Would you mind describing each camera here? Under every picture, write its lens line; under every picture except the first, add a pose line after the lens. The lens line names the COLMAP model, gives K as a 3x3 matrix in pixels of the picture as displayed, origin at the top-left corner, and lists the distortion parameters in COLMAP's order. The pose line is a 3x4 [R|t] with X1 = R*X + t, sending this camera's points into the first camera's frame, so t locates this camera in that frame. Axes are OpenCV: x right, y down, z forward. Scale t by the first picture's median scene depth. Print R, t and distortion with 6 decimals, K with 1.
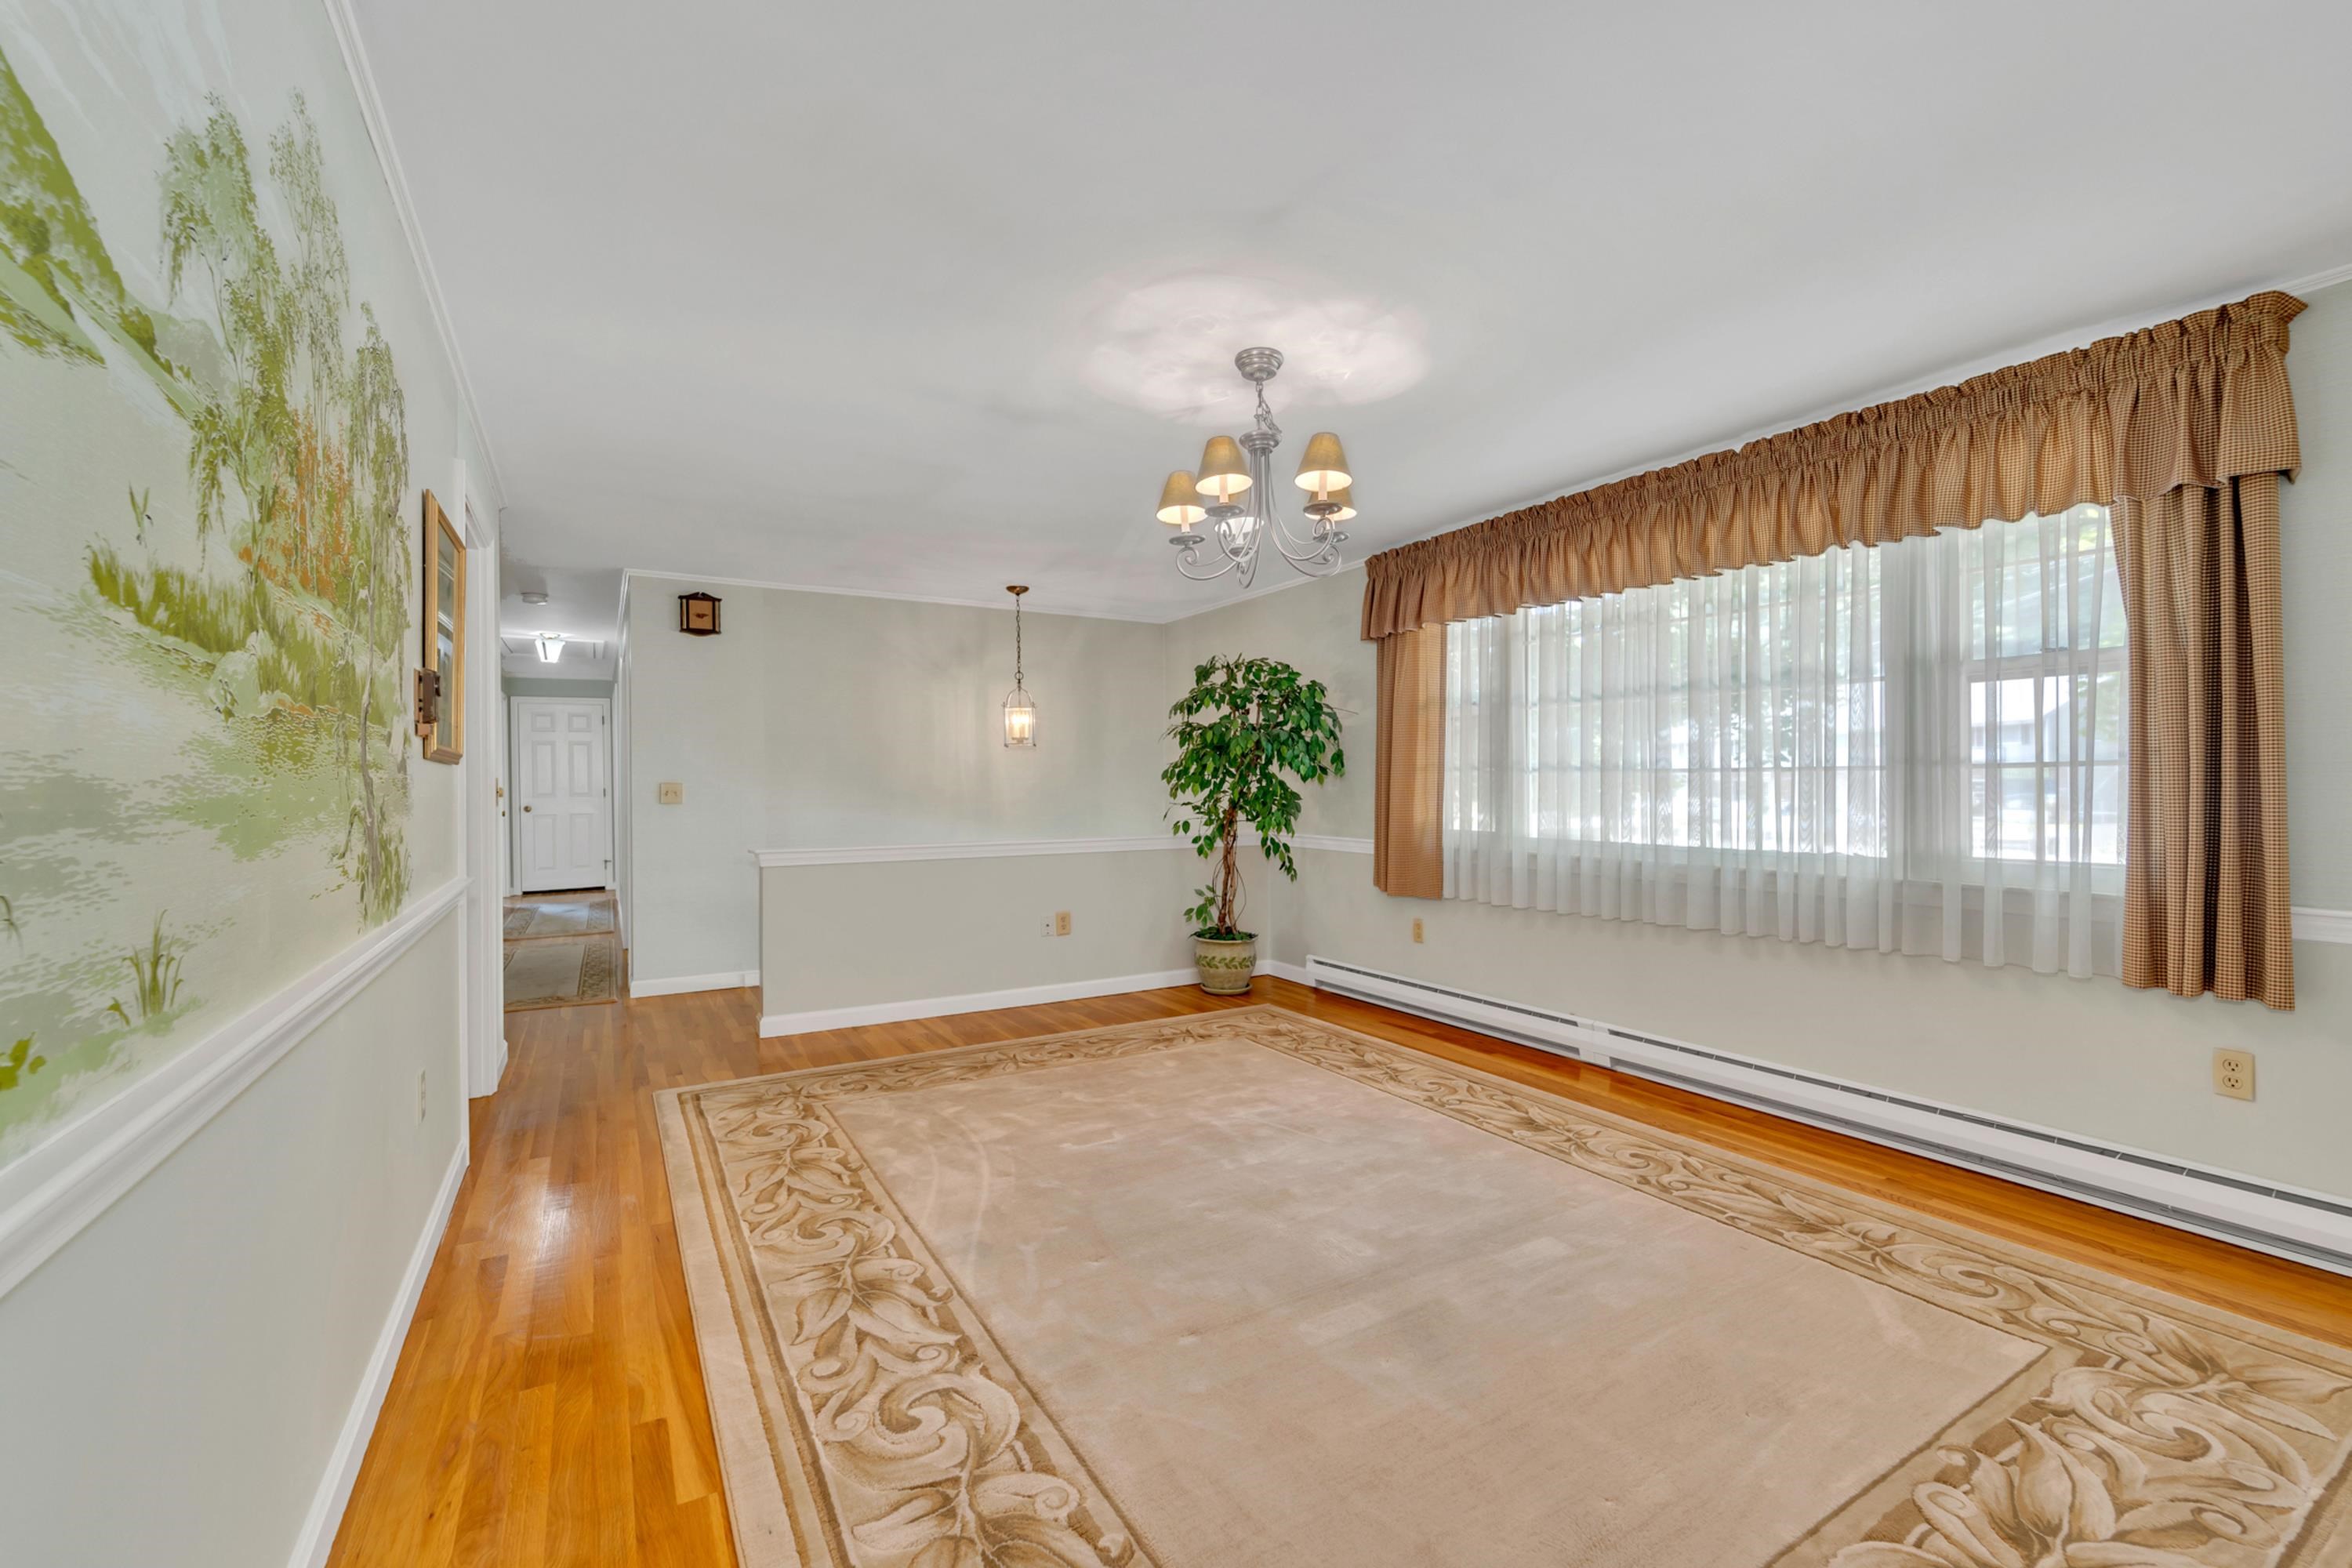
lens RADIAL K [[954.6, 0, 1176.0], [0, 954.6, 784.0], [0, 0, 1]] dist [0.002533, 0.000032]
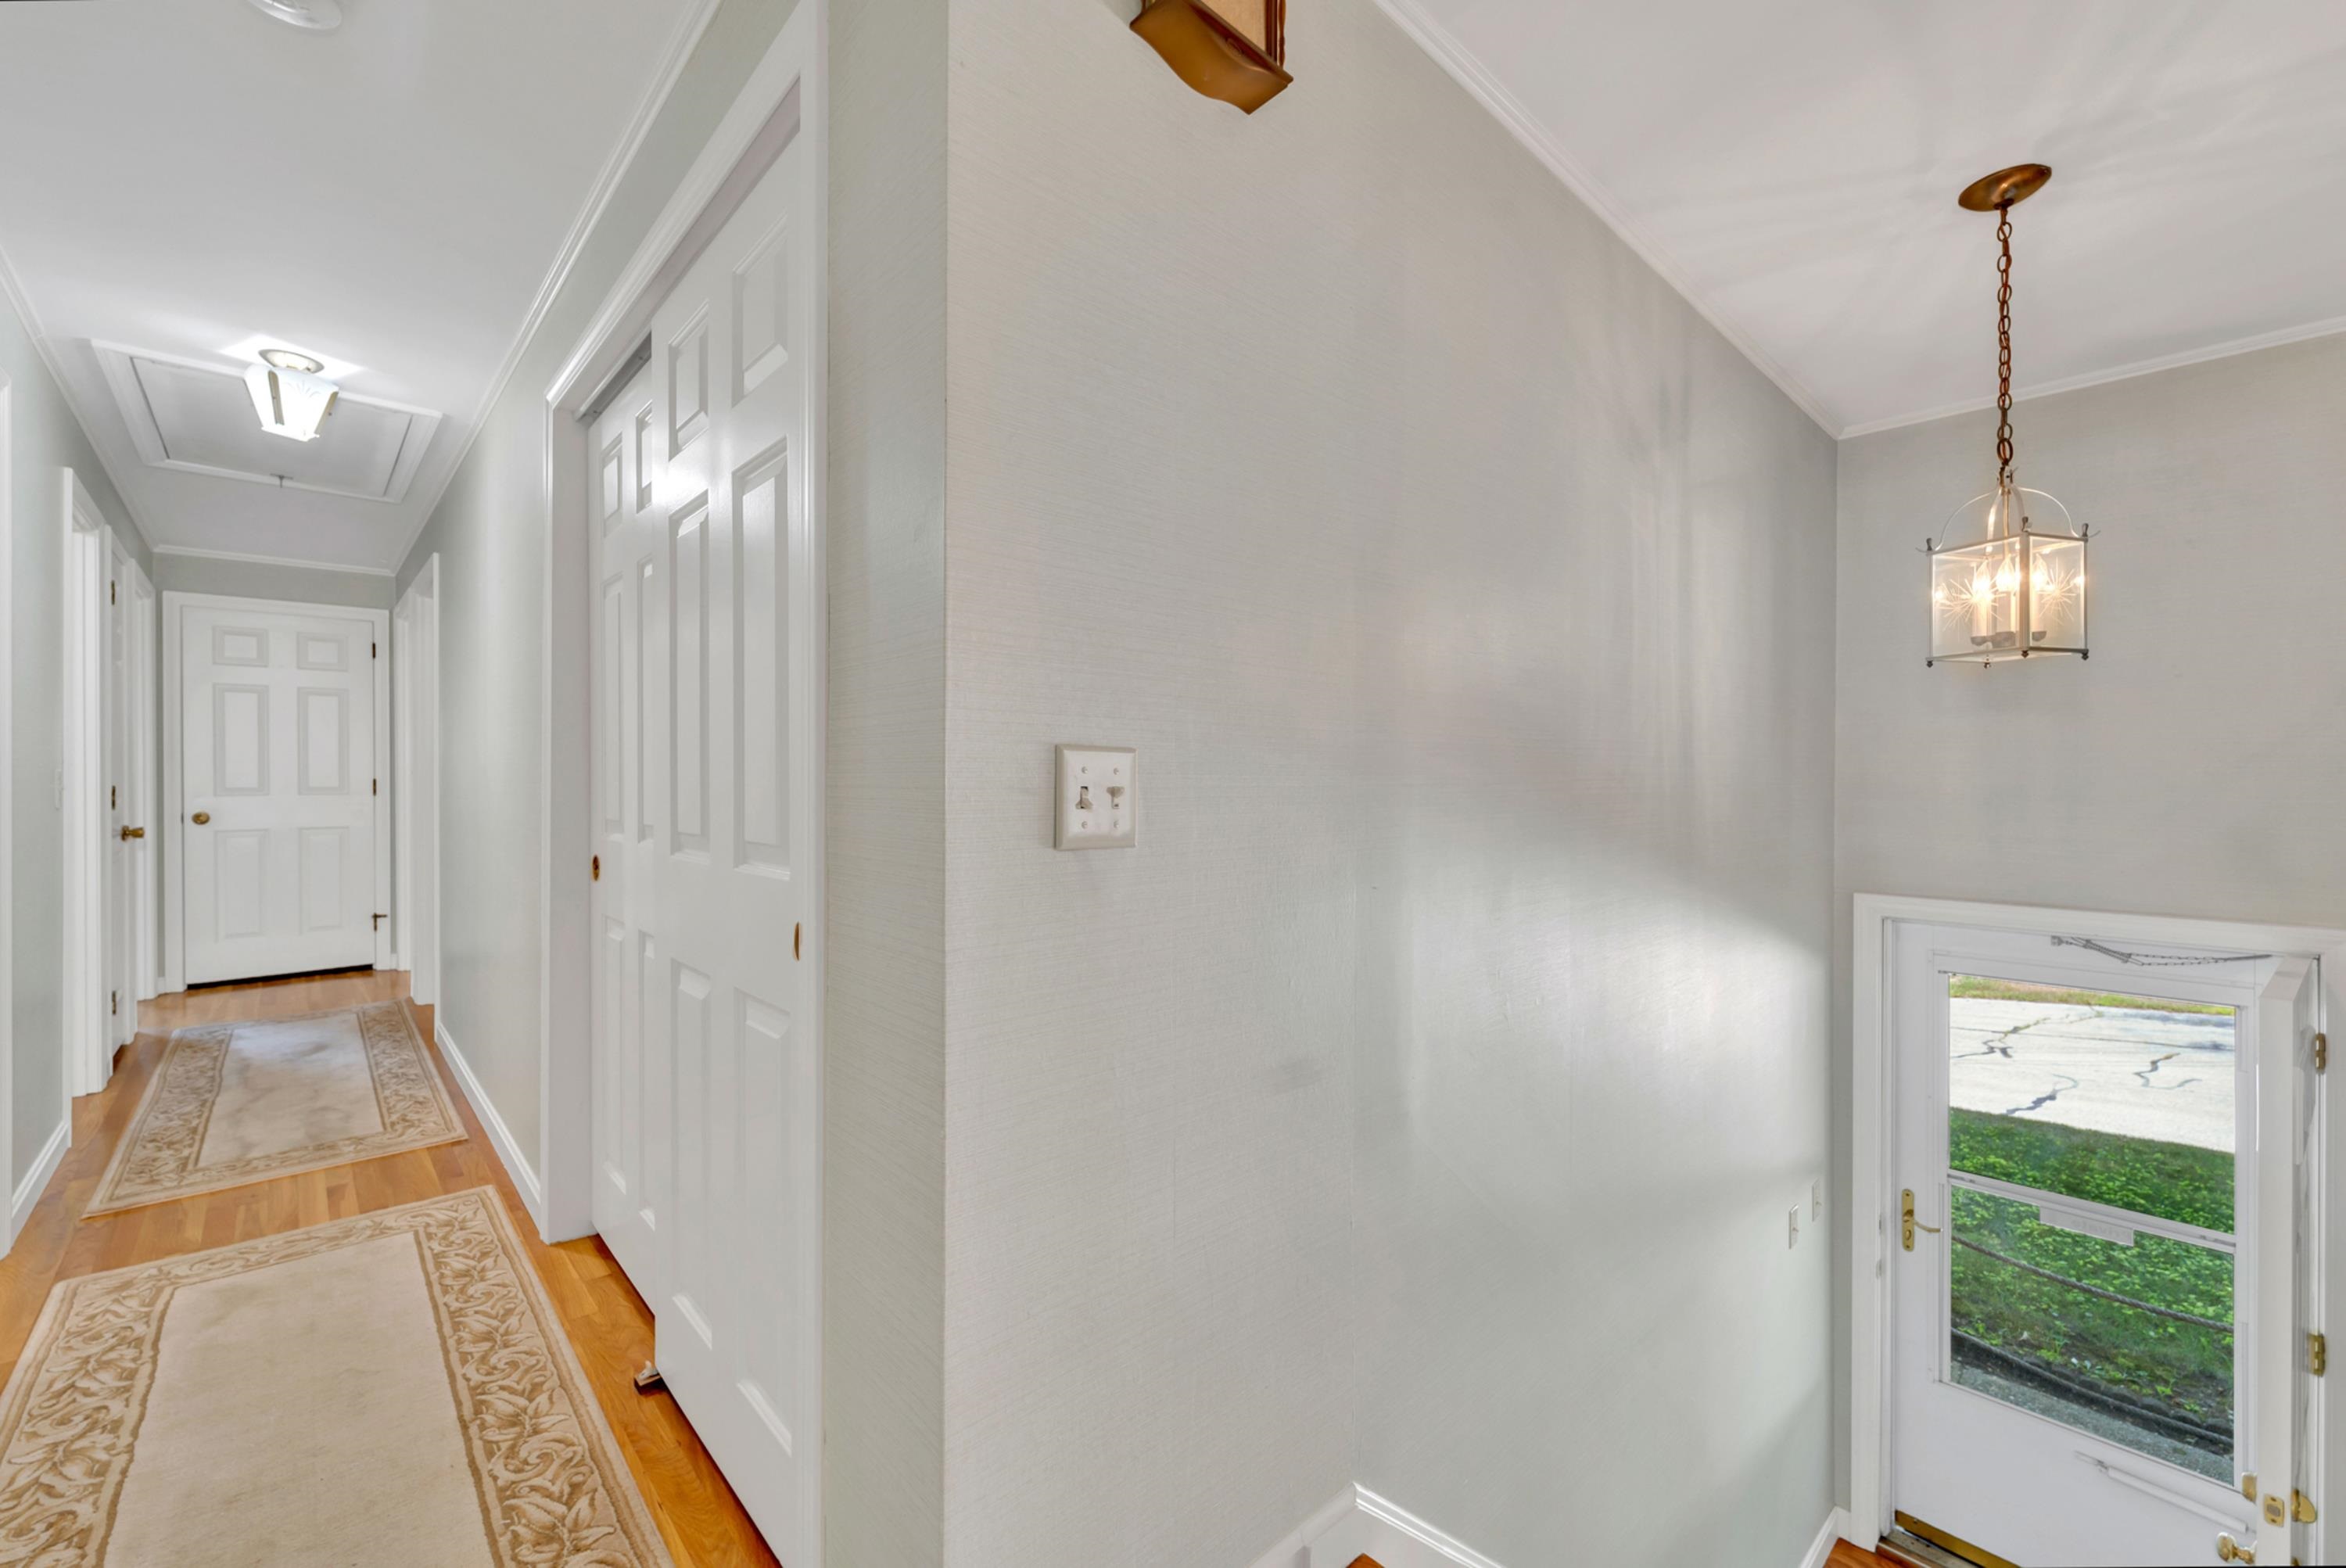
lens RADIAL K [[951.0, 0, 1170.2], [0, 951.0, 799.9], [0, 0, 1]] dist [0.001379, -0.000196]
pose [[0.978133, 0.013237, 0.207557, -0.960076], [-0.014650, 0.999879, 0.005273, 0.025900], [-0.207462, -0.008198, 0.978209, 1.368034]]
